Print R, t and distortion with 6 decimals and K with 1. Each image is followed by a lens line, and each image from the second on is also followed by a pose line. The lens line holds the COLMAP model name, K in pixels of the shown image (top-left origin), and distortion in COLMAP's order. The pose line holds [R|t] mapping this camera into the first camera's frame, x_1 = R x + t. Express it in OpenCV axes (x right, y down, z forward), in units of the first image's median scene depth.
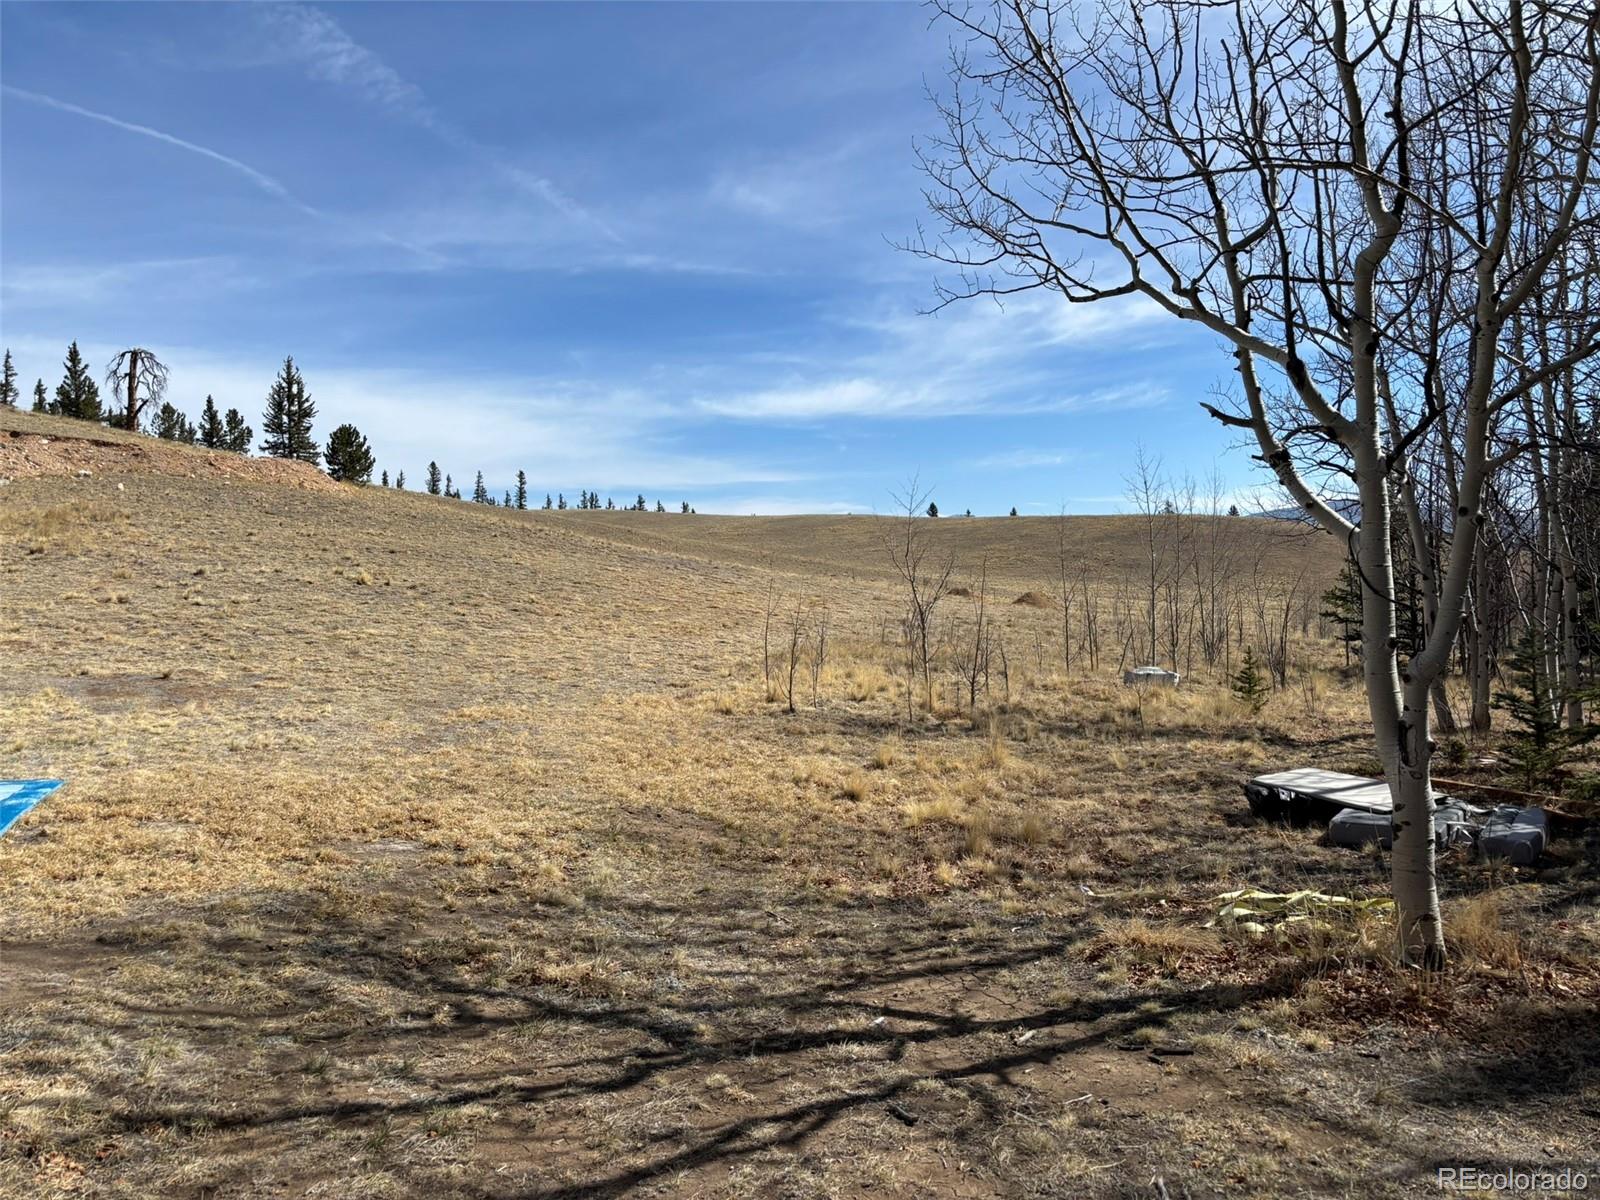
lens RADIAL K [[1201.0, 0, 801.6], [0, 1201.0, 609.3], [0, 0, 1]] dist [0.035909, -0.038354]
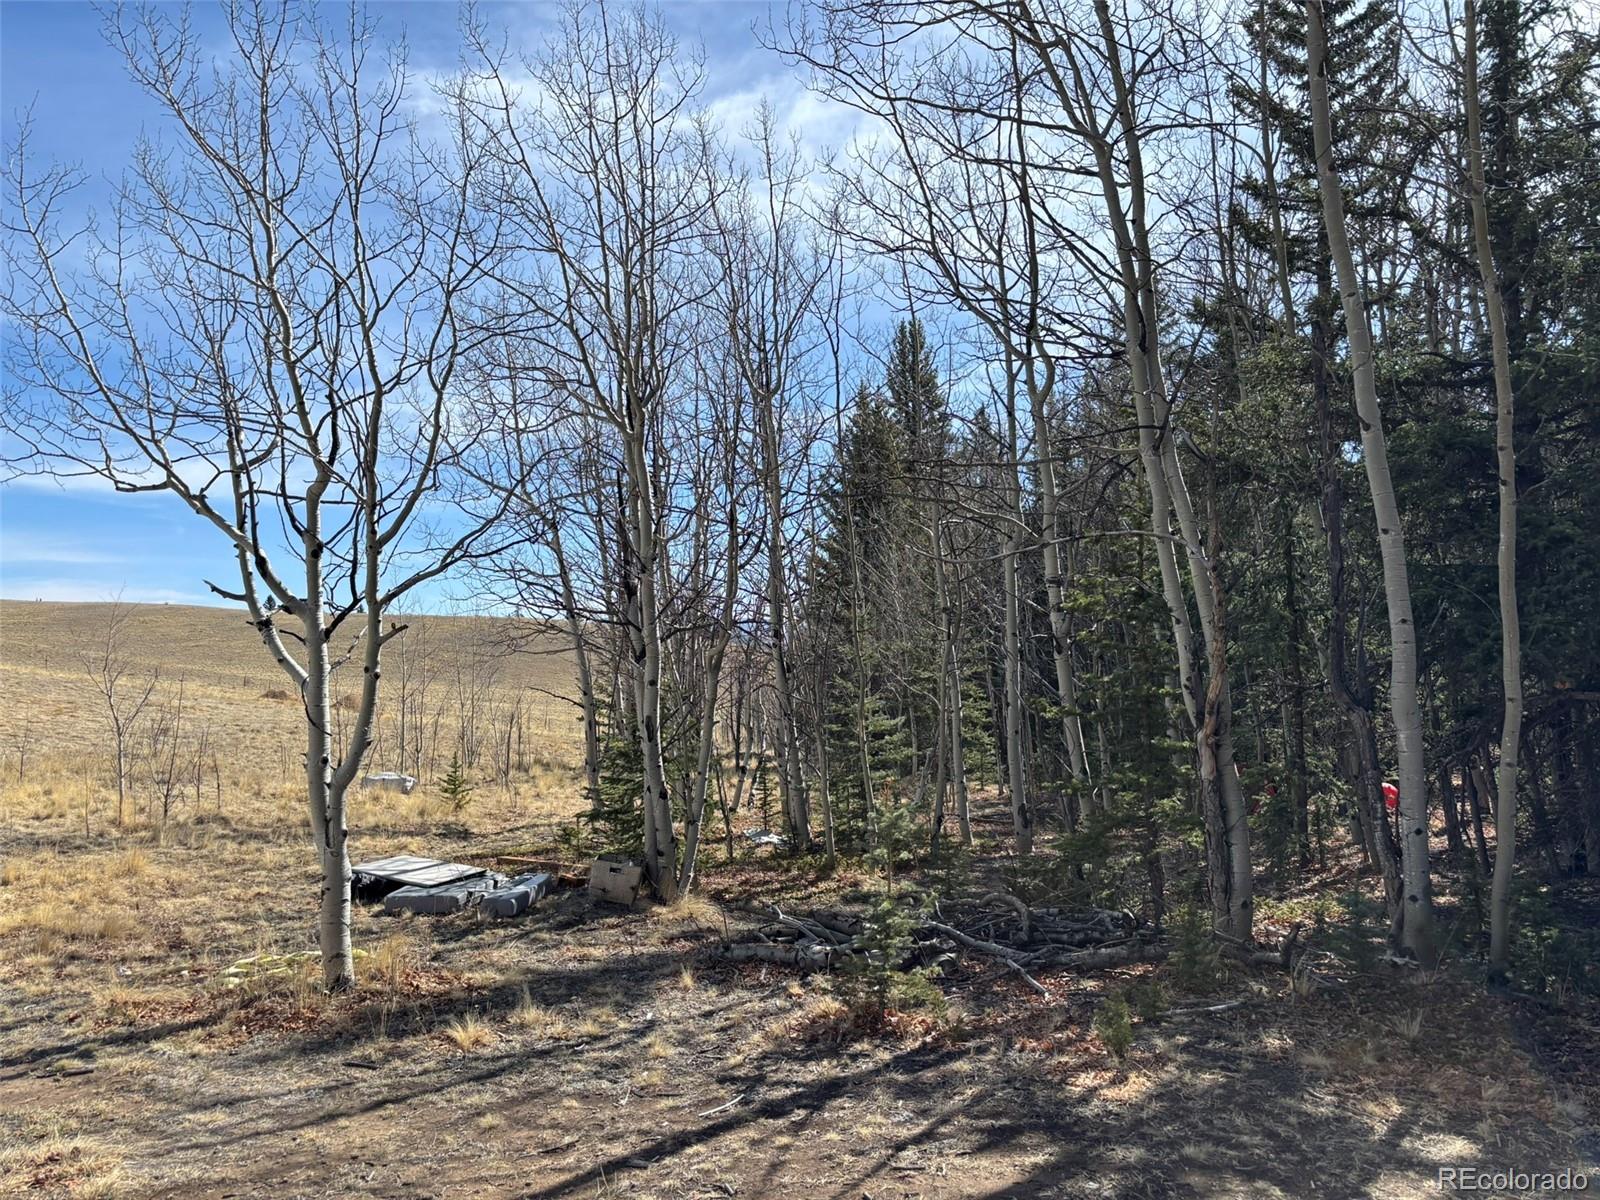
lens RADIAL K [[1201.0, 0, 792.0], [0, 1201.0, 593.9], [0, 0, 1]] dist [0.035909, -0.038354]
pose [[0.870361, 0.042369, 0.490587, 0.165431], [0.004642, 0.995541, -0.094215, -0.019184], [-0.492392, 0.084279, 0.866284, -0.322402]]
